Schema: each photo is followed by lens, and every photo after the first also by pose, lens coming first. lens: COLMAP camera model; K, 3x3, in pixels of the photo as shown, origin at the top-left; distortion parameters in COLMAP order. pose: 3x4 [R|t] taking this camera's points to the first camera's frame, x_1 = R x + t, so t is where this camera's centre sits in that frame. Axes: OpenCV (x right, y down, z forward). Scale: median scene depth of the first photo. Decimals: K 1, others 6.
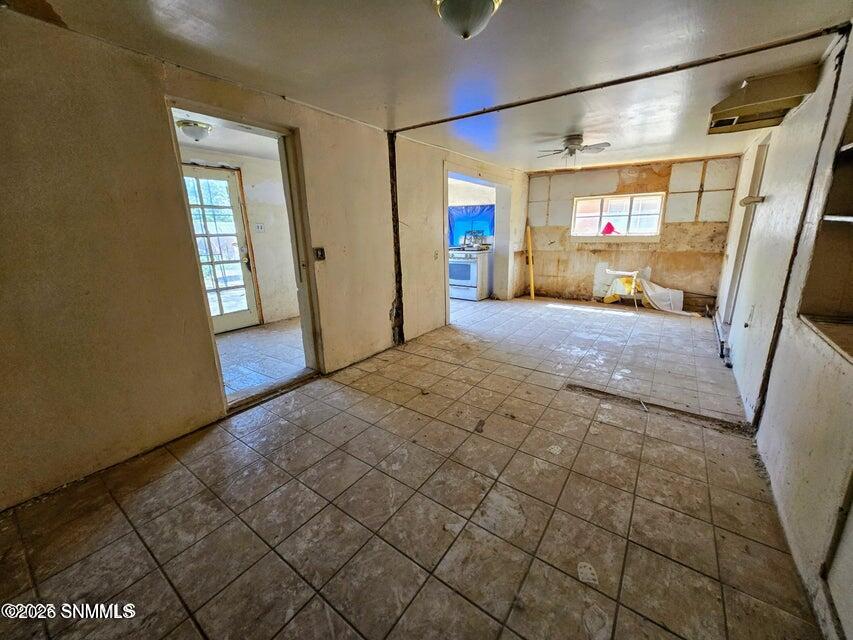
lens RADIAL K [[335.4, 0, 427.9], [0, 335.4, 316.1], [0, 0, 1]] dist [0.011470, -0.002919]
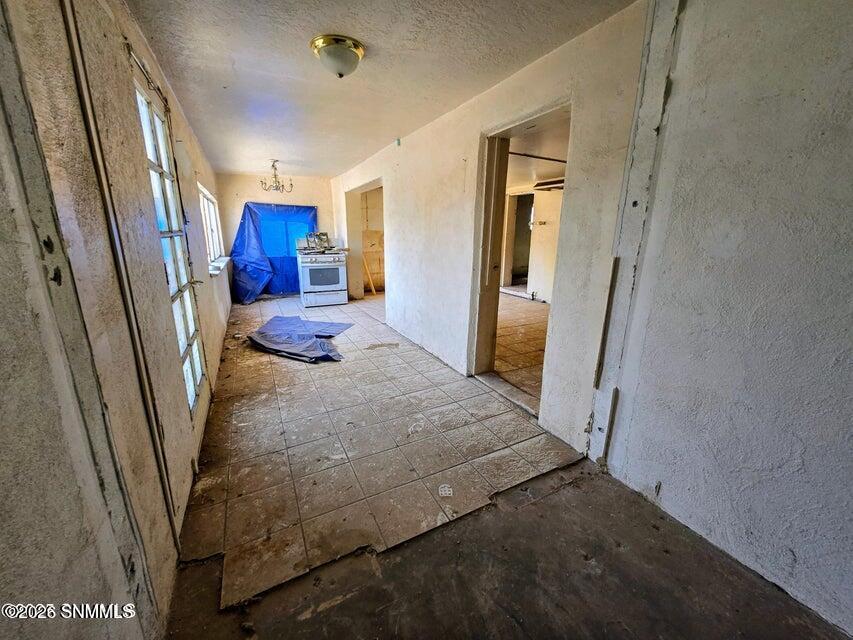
lens RADIAL K [[335.4, 0, 427.9], [0, 335.4, 316.1], [0, 0, 1]] dist [0.011470, -0.002919]
pose [[0.437057, -0.197018, 0.877590, -0.736313], [0.202012, 0.972288, 0.117671, -0.092022], [-0.876454, 0.125855, 0.464746, 0.386365]]
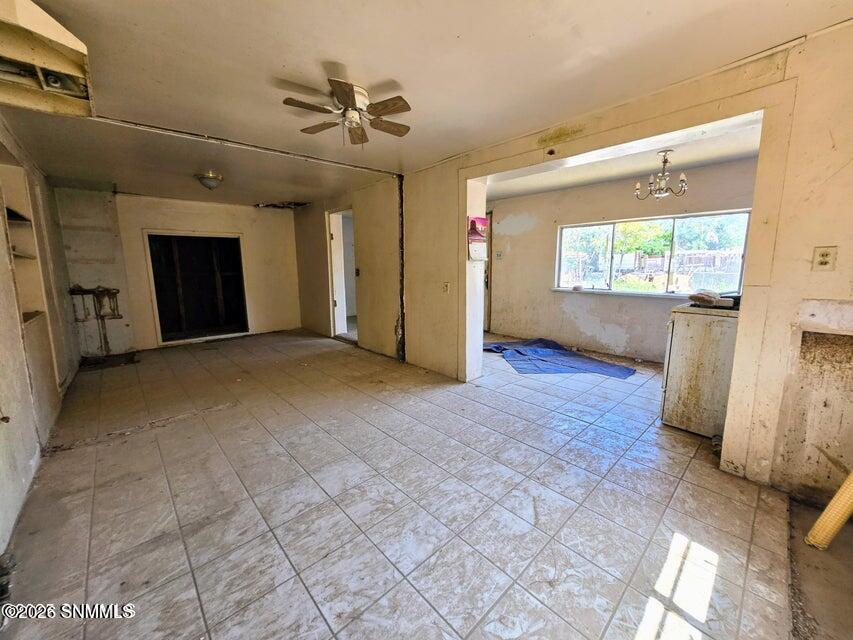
lens RADIAL K [[335.4, 0, 427.9], [0, 335.4, 316.1], [0, 0, 1]] dist [0.011470, -0.002919]
pose [[-0.191734, 0.165745, -0.967350, 0.674679], [-0.237368, 0.948544, 0.209571, -0.219362], [0.952310, 0.269800, -0.142526, 0.872429]]
